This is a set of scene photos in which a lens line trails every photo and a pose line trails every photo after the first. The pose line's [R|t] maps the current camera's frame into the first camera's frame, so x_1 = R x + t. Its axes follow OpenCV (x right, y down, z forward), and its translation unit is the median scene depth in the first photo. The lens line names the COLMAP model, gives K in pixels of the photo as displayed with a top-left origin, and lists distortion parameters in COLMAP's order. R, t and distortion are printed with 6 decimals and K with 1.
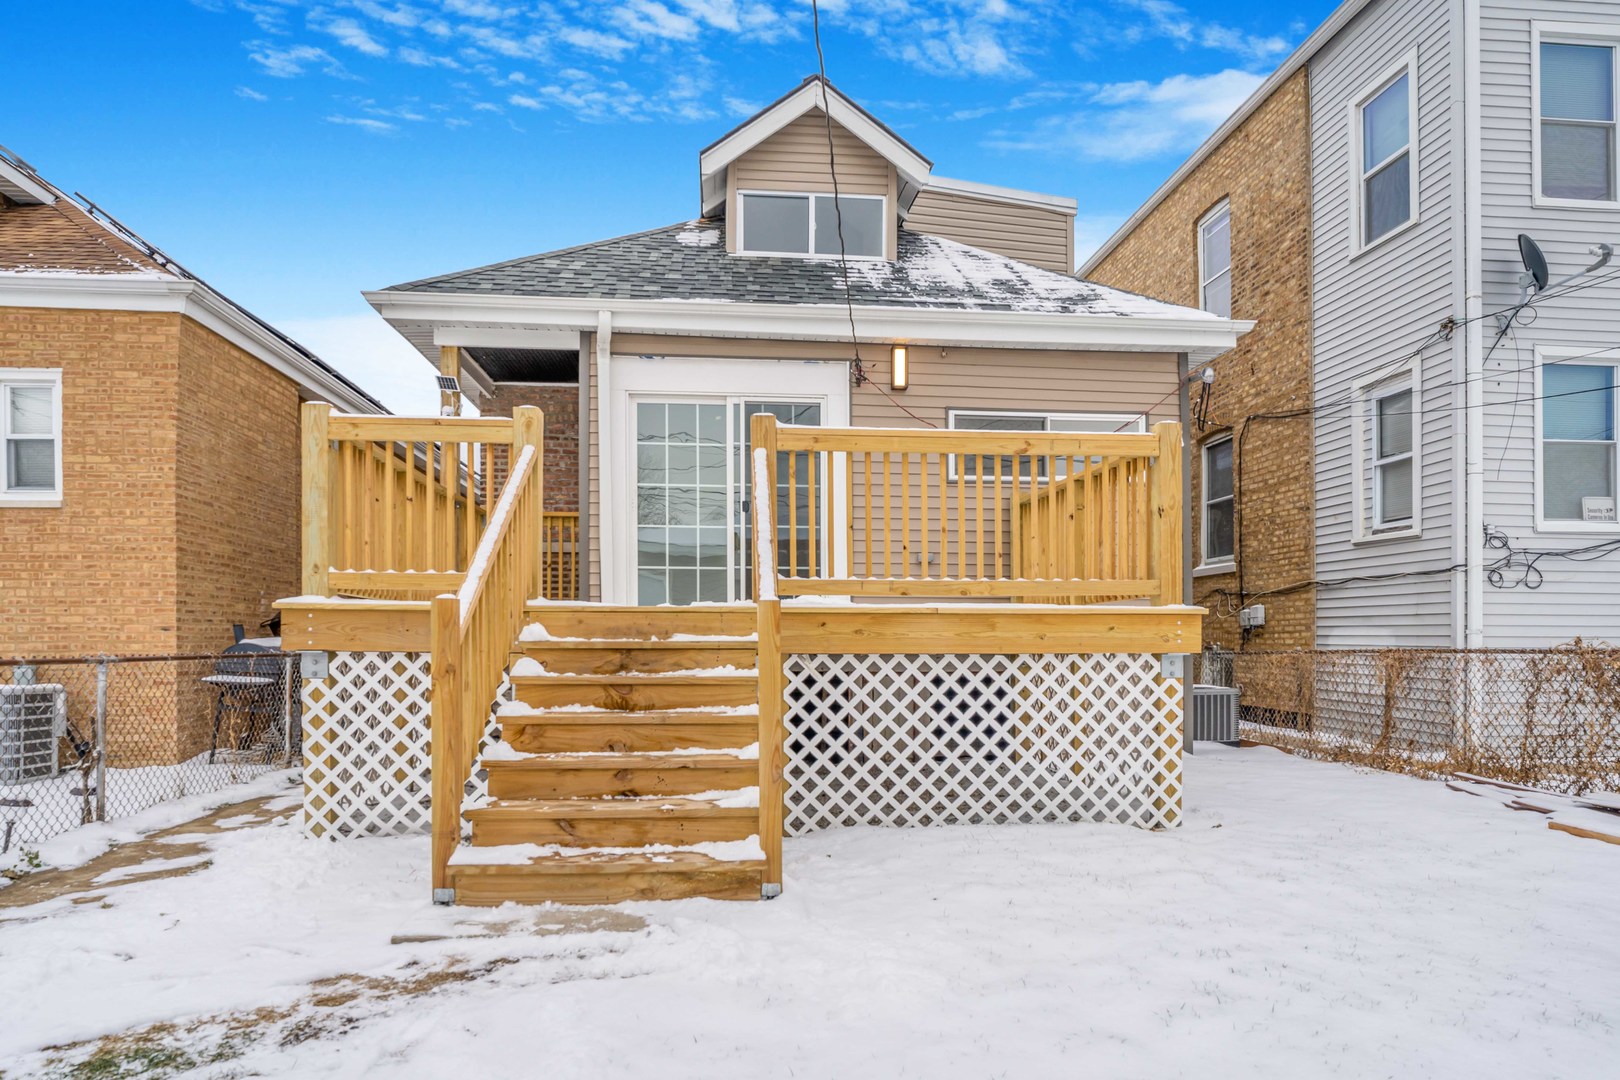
lens RADIAL K [[939.1, 0, 797.7], [0, 939.1, 635.7], [0, 0, 1]] dist [-0.003592, -0.000841]
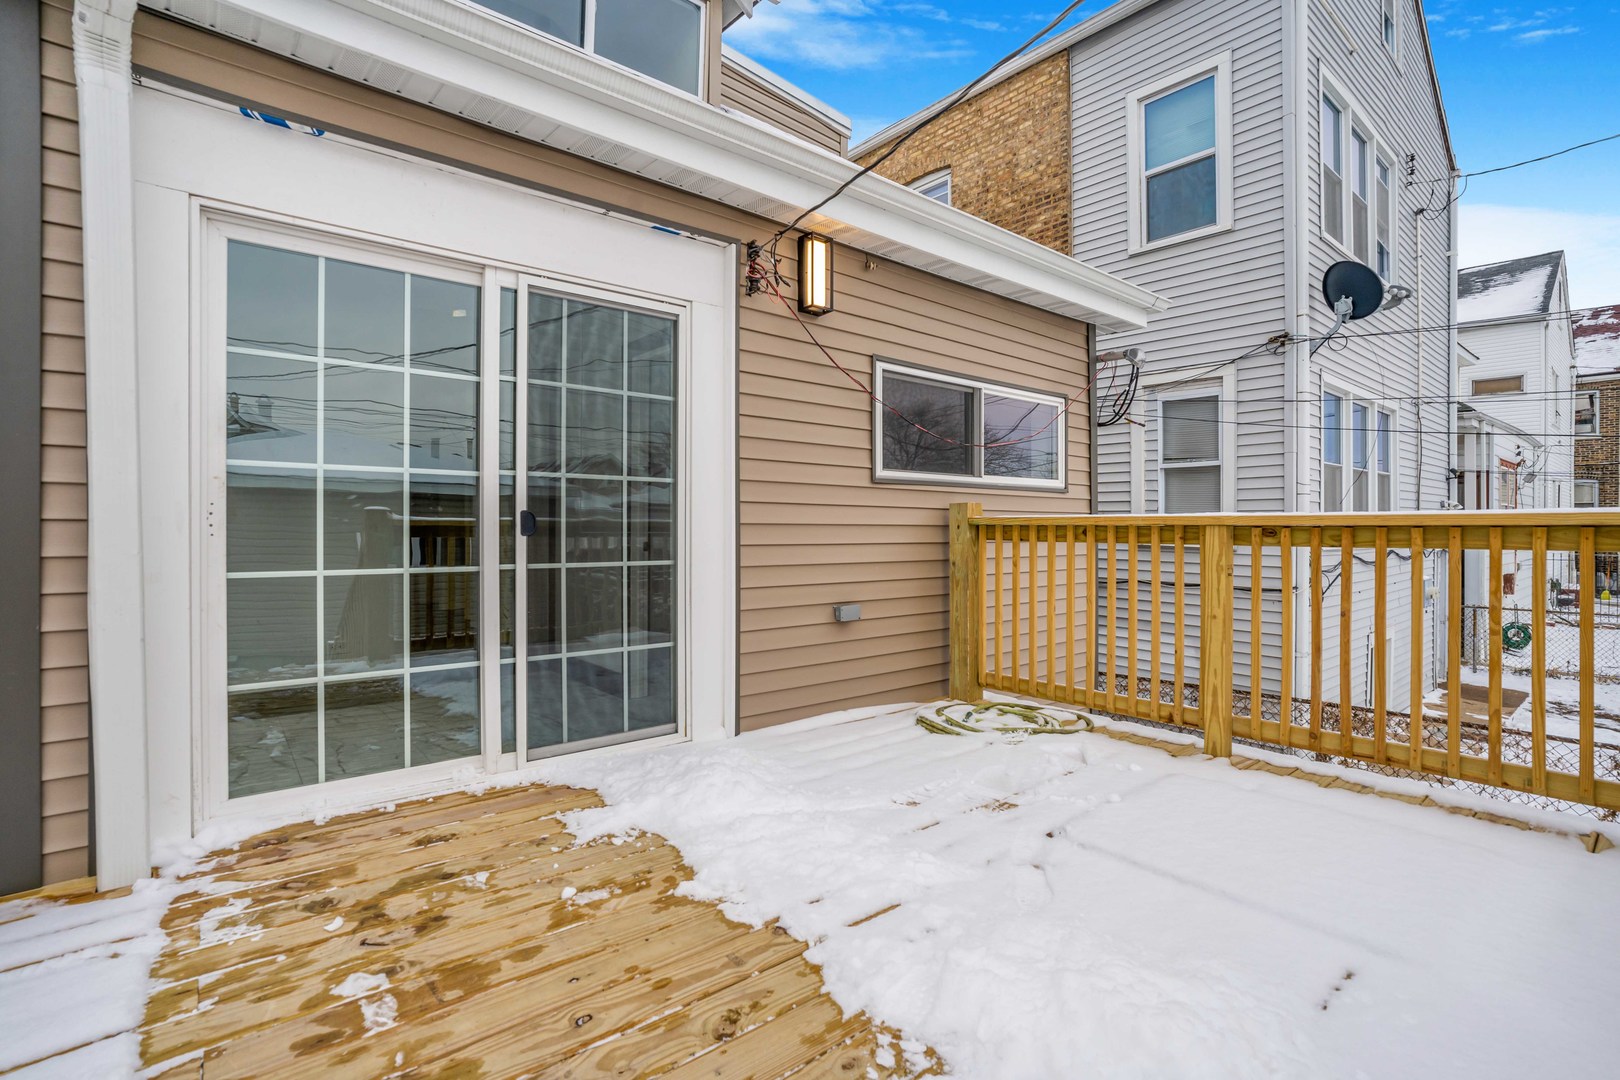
lens RADIAL K [[754.1, 0, 813.3], [0, 754.1, 525.4], [0, 0, 1]] dist [-0.028197, 0.002457]
pose [[0.837484, 0.006383, 0.546424, -0.124990], [-0.006772, 0.999976, -0.001301, -0.126726], [-0.546420, -0.002611, 0.837508, 0.582507]]
